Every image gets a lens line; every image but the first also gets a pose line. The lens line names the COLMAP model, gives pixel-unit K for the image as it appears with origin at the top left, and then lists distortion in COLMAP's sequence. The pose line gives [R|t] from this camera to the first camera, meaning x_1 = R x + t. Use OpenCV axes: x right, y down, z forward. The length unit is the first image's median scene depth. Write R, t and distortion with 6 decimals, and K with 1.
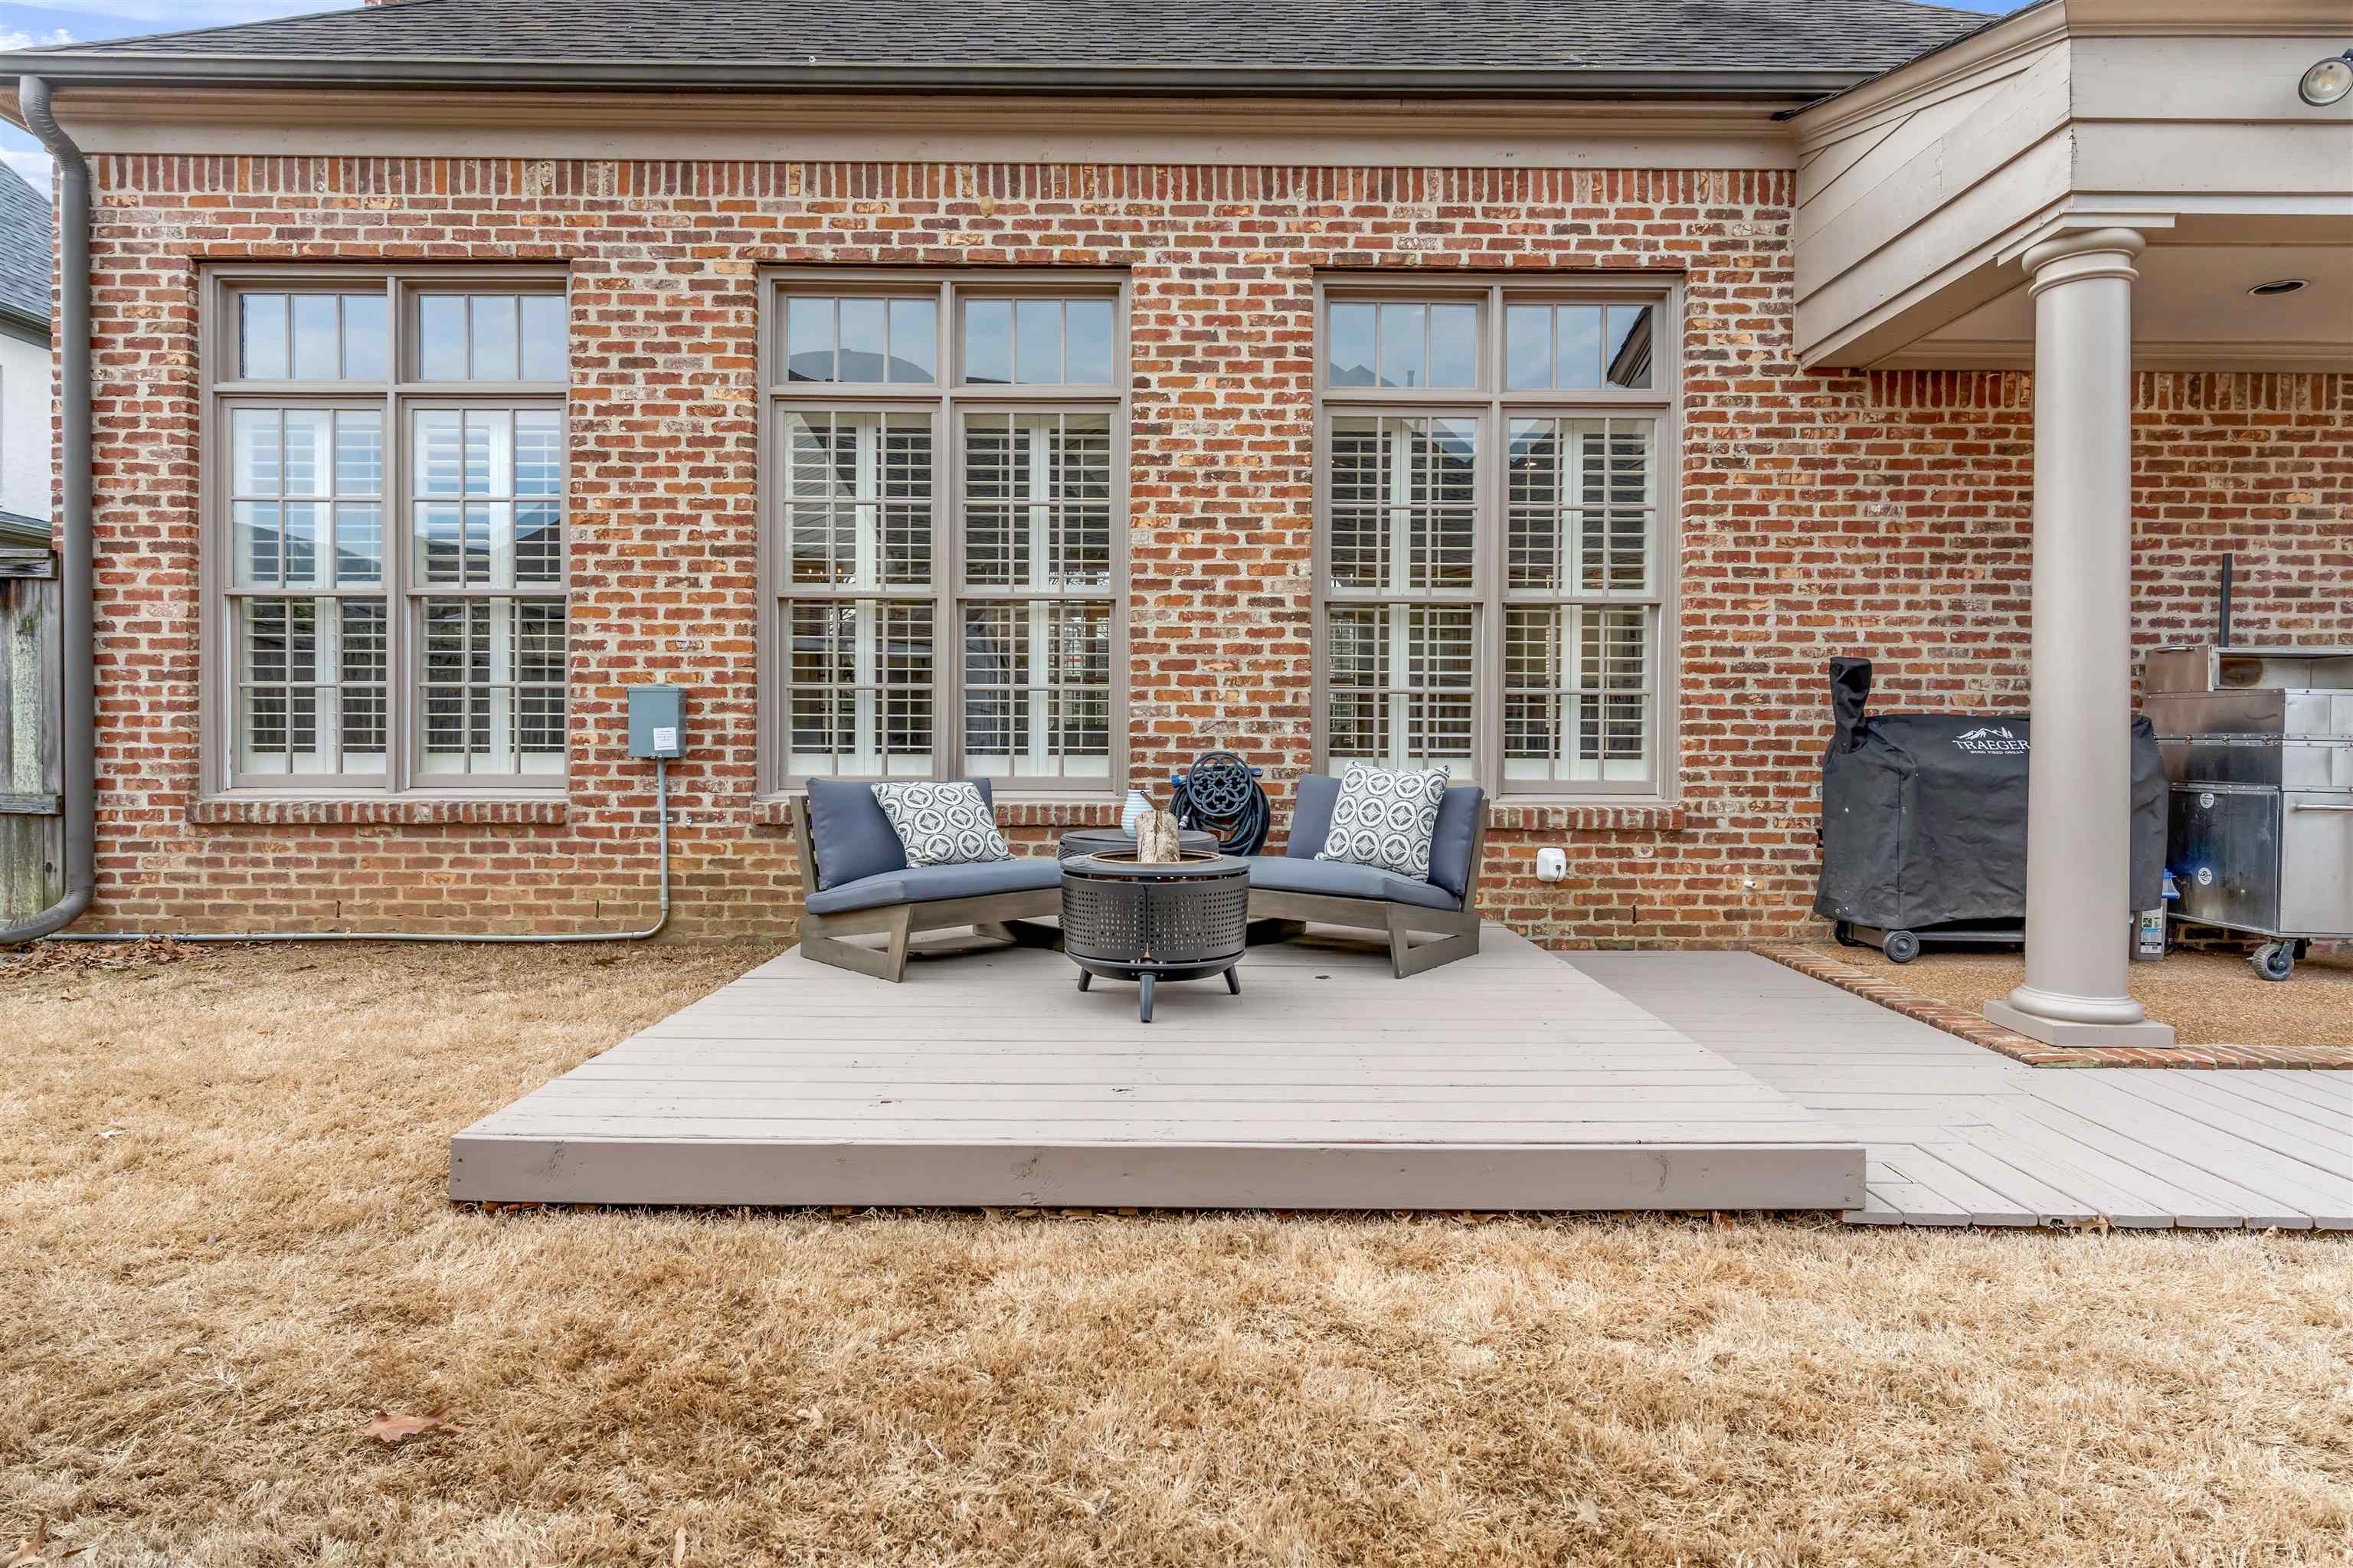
lens RADIAL K [[1660.2, 0, 1178.8], [0, 1660.2, 774.0], [0, 0, 1]] dist [0.007217, 0.001951]
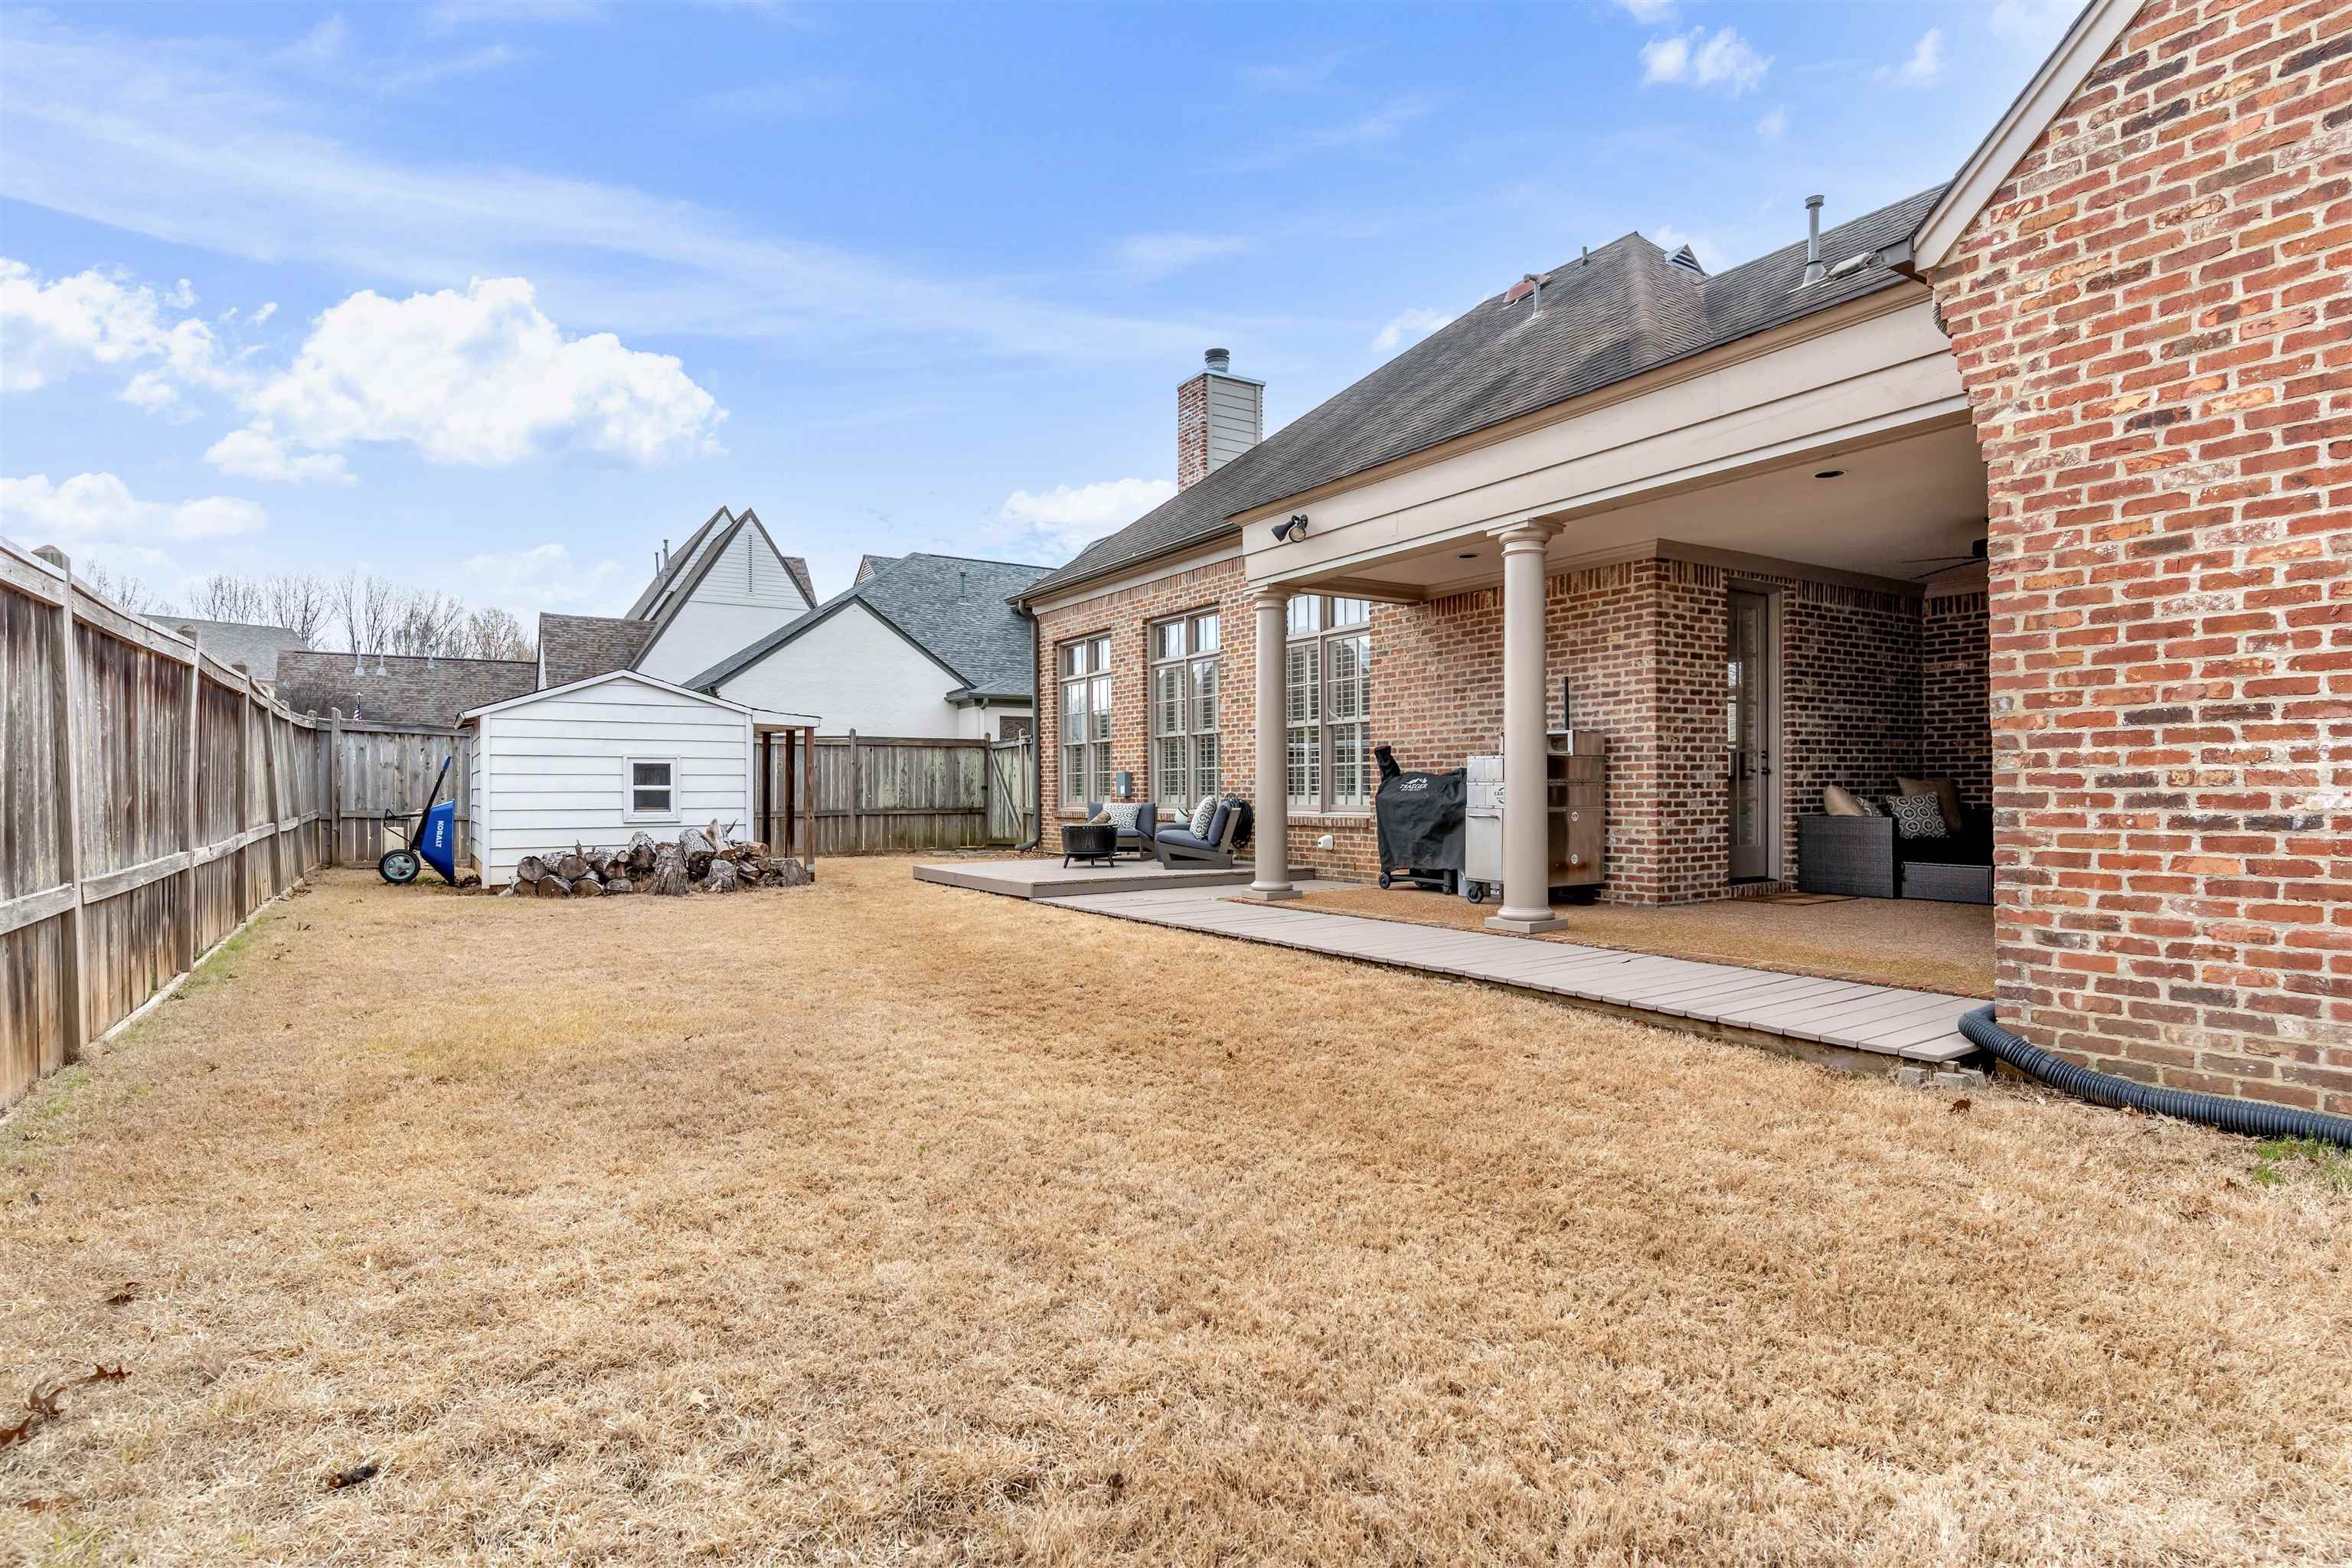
lens RADIAL K [[1146.7, 0, 1180.5], [0, 1146.7, 789.8], [0, 0, 1]] dist [0.002213, 0.000145]
pose [[0.545335, -0.009196, -0.838168, 1.408246], [-0.005948, 0.999872, -0.014840, 0.008281], [0.838197, 0.013079, 0.545210, -0.002836]]
